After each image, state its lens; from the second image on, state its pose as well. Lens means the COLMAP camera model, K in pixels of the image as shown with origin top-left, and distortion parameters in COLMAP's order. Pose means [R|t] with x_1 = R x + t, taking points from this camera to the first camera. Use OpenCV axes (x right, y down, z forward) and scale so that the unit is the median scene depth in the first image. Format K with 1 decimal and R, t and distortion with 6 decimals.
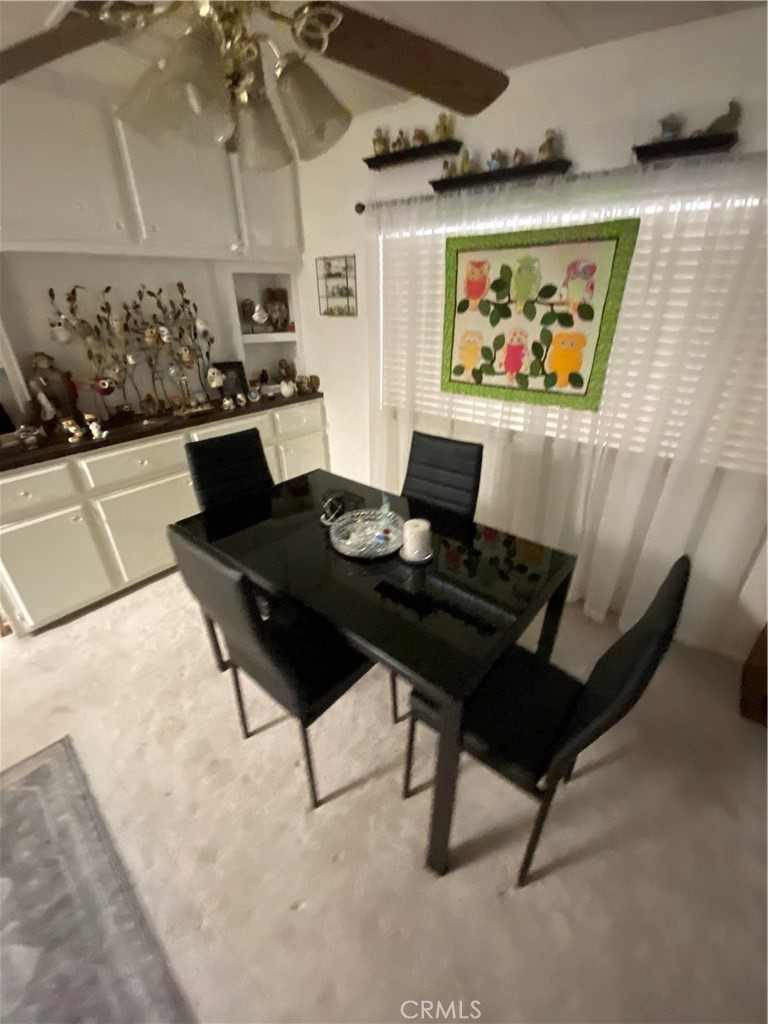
lens RADIAL K [[407.3, 0, 384.0], [0, 407.3, 512.0], [0, 0, 1]] dist [0.007508, -0.014554]
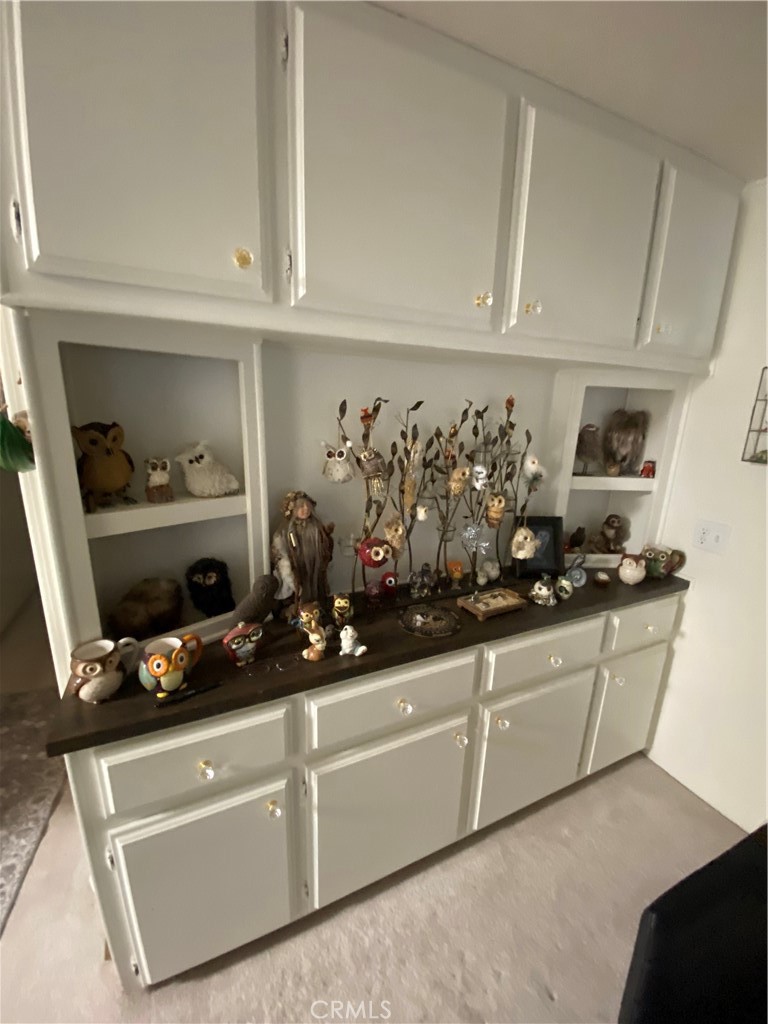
lens RADIAL K [[407.3, 0, 384.0], [0, 407.3, 512.0], [0, 0, 1]] dist [0.007508, -0.014554]
pose [[0.900354, 0.141468, -0.411521, -0.472728], [-0.235148, 0.953888, -0.186557, -0.279116], [0.366153, 0.264735, 0.892103, 0.495362]]
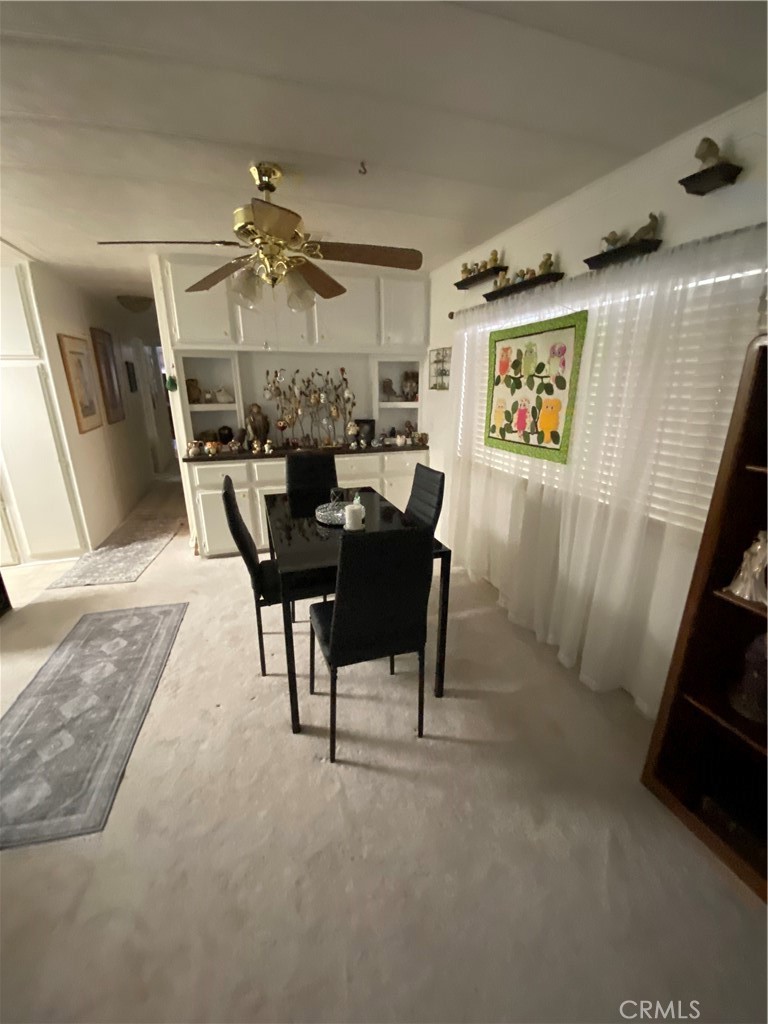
lens RADIAL K [[407.3, 0, 384.0], [0, 407.3, 512.0], [0, 0, 1]] dist [0.007508, -0.014554]
pose [[0.846143, 0.161683, -0.507840, 0.620004], [-0.250603, 0.961662, -0.111376, 0.122759], [0.470362, 0.221506, 0.854221, -0.165199]]
